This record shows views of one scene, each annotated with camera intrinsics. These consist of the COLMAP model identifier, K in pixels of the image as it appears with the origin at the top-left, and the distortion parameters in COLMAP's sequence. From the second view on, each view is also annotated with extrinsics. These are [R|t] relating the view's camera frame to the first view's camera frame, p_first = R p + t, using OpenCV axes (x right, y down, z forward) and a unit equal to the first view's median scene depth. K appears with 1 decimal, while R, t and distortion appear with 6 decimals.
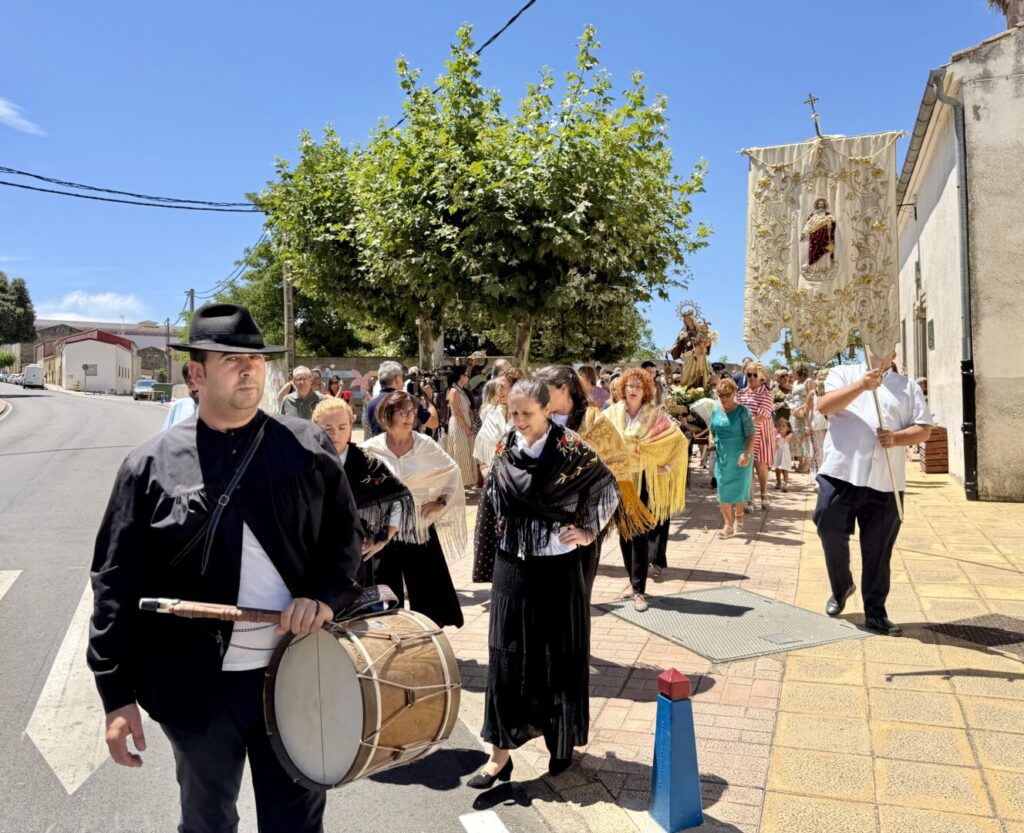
lens RADIAL K [[870.8, 0, 490.3], [0, 870.8, 392.4], [0, 0, 1]] dist [0.000277, -0.021777]
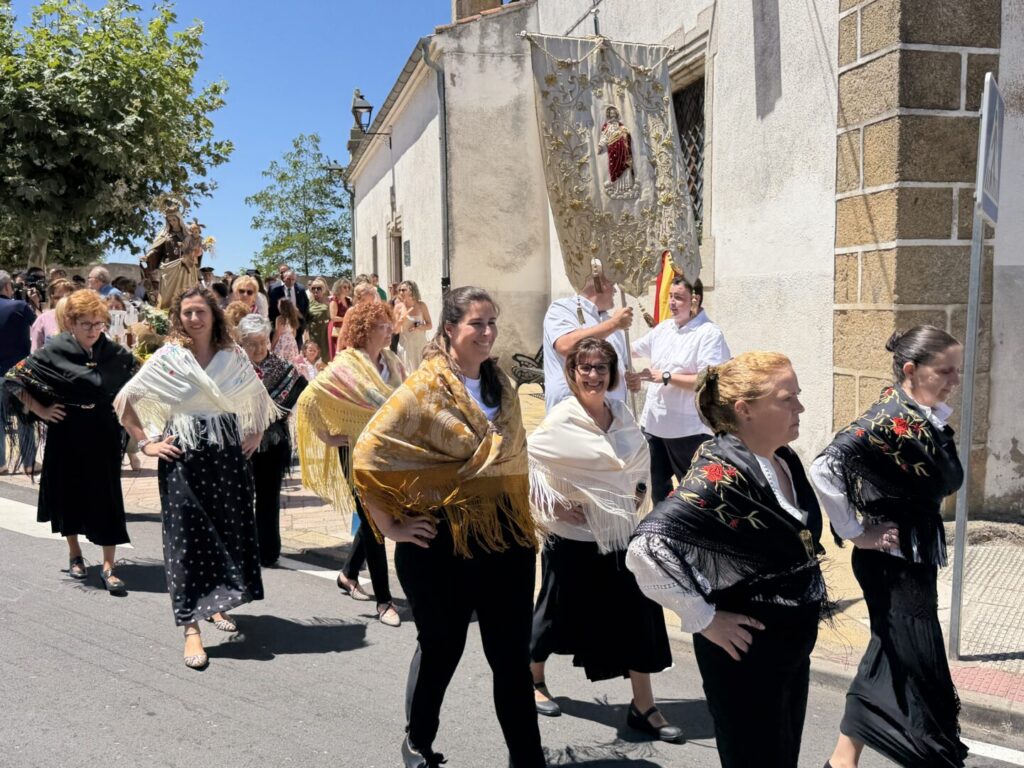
lens RADIAL K [[995.0, 0, 512.0], [0, 995.0, 384.0], [0, 0, 1]] dist [0.188221, -0.321564]
pose [[0.814991, -0.042433, 0.577919, -0.224958], [-0.004503, 0.996822, 0.079540, 0.002373], [-0.579457, -0.067426, 0.812209, -0.259443]]
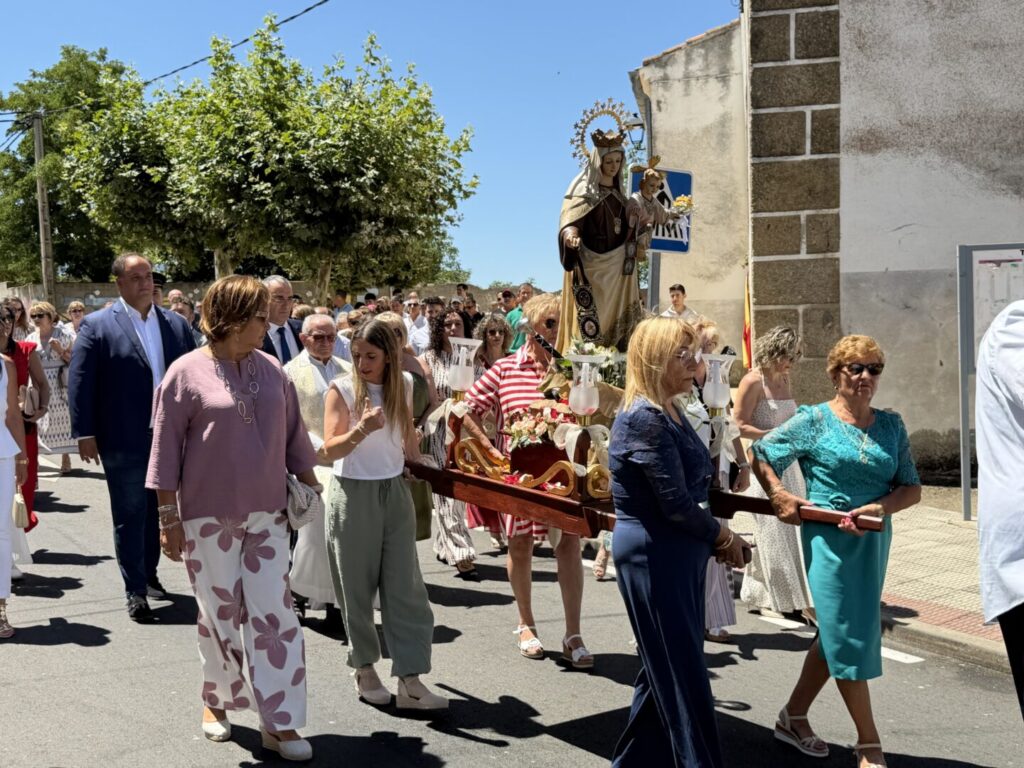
lens RADIAL K [[1195.9, 0, 512.0], [0, 1195.9, 384.0], [0, 0, 1]] dist [0.192880, -0.017540]
pose [[0.976363, -0.024933, 0.214696, -0.079852], [0.014187, 0.998575, 0.051450, 0.012302], [-0.215672, -0.047188, 0.975325, -0.778692]]
